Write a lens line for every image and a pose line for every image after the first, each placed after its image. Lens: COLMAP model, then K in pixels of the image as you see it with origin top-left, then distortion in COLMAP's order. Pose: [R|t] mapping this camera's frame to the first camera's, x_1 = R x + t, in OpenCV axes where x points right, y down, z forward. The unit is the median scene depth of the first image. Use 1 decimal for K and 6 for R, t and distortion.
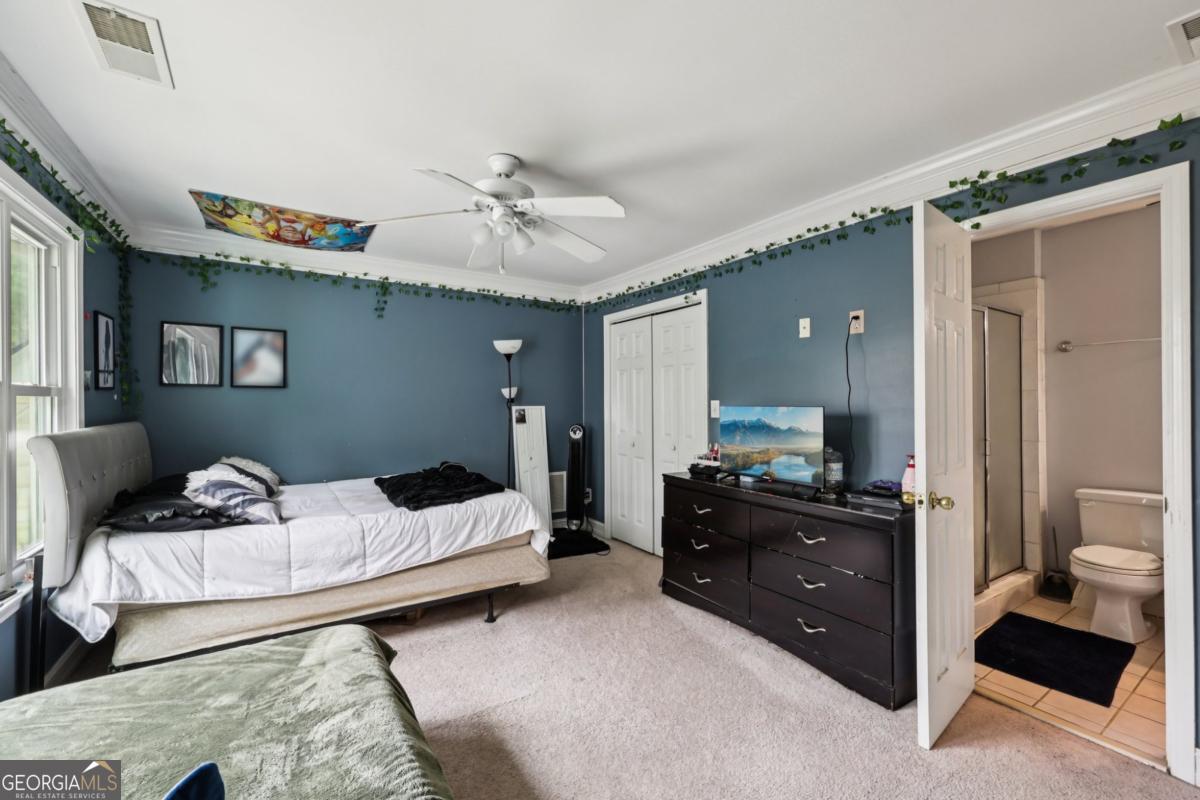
lens RADIAL K [[487.7, 0, 595.7], [0, 487.7, 400.3], [0, 0, 1]] dist [0.001949, 0.000338]
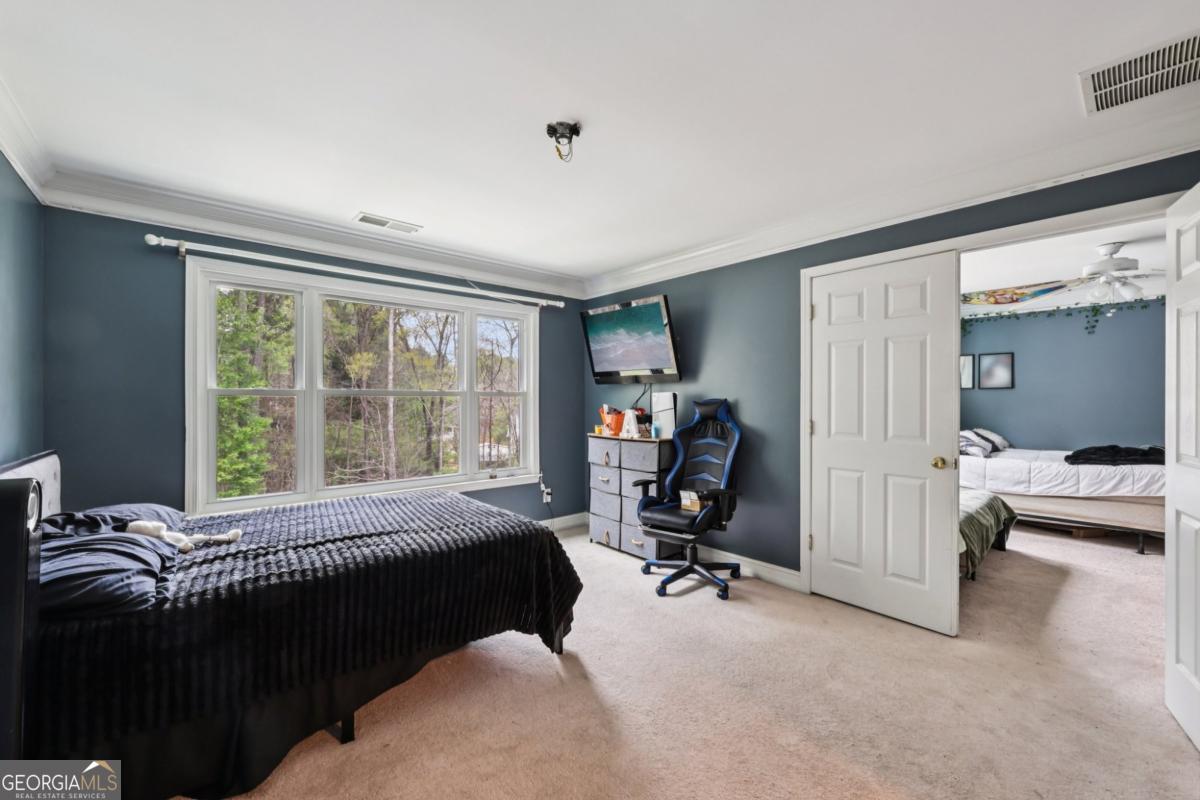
lens RADIAL K [[487.7, 0, 595.7], [0, 487.7, 400.3], [0, 0, 1]] dist [0.001949, 0.000338]
pose [[0.143626, -0.000826, -0.989632, 0.843113], [0.006399, 0.999980, 0.000094, 0.005417], [0.989611, -0.006347, 0.143628, -0.655286]]
